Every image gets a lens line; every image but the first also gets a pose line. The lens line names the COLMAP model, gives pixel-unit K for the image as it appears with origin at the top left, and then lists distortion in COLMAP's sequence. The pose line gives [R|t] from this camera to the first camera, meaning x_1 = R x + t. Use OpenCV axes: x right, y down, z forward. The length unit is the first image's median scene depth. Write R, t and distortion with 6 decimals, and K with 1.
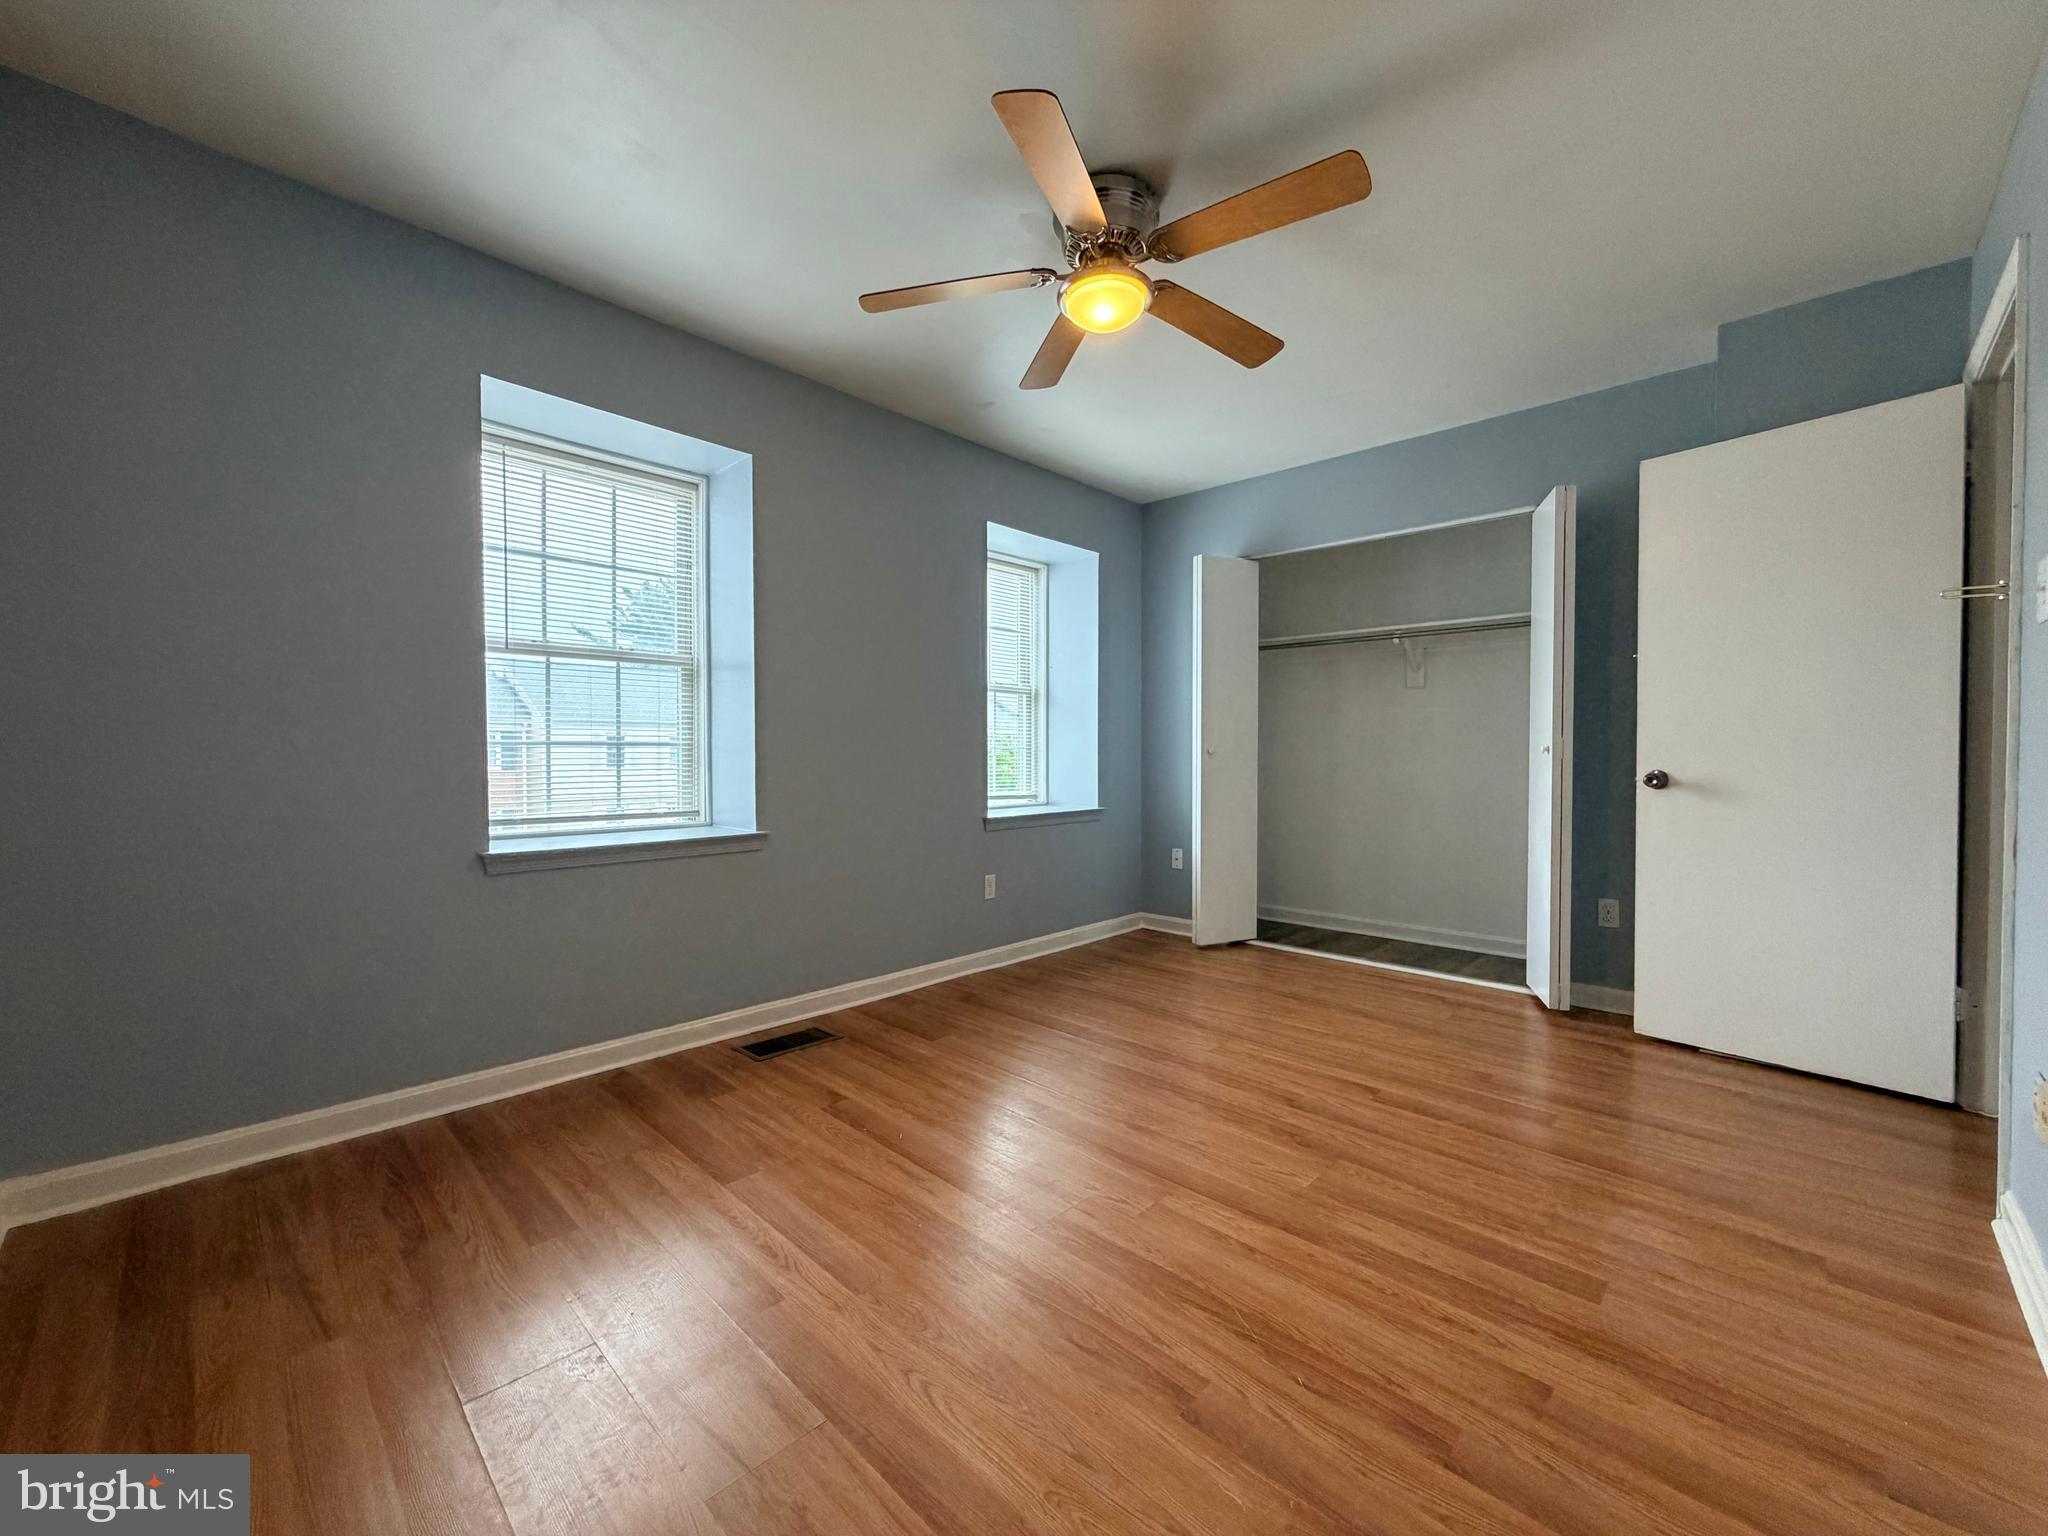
lens RADIAL K [[817.9, 0, 1020.4], [0, 817.9, 774.5], [0, 0, 1]] dist [-0.000338, -0.000216]
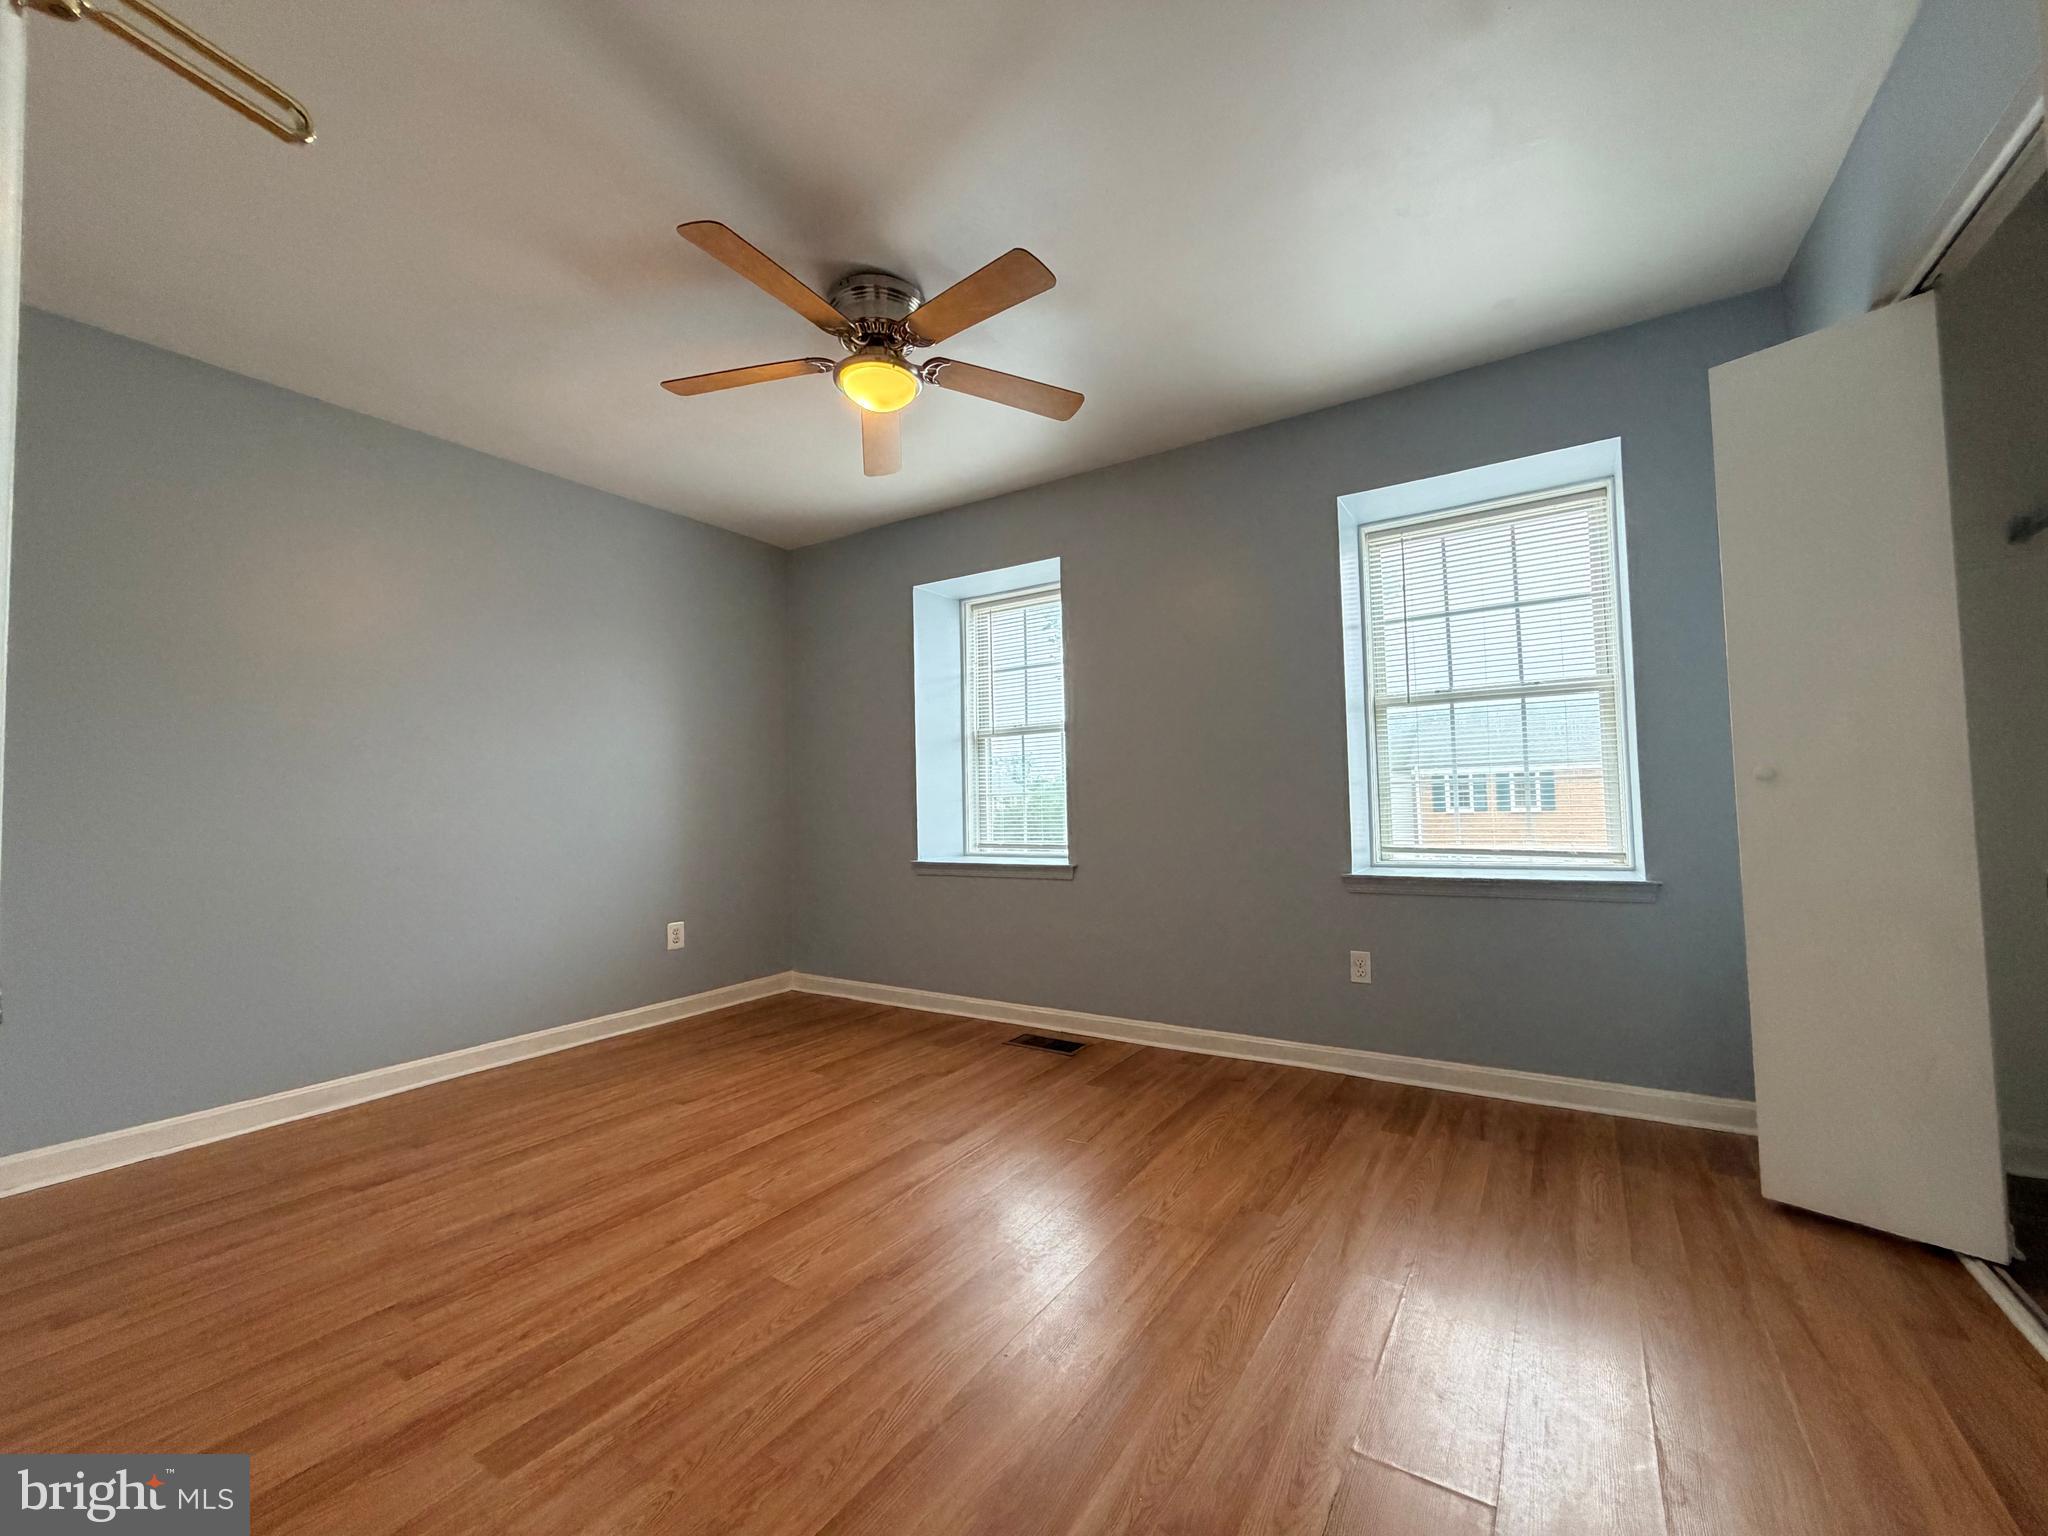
lens RADIAL K [[817.9, 0, 1020.4], [0, 817.9, 774.5], [0, 0, 1]] dist [-0.000338, -0.000216]
pose [[0.188320, -0.046230, -0.981019, 0.919377], [-0.006820, 0.998806, -0.048378, -0.002070], [0.982084, 0.015801, 0.187780, 0.766947]]
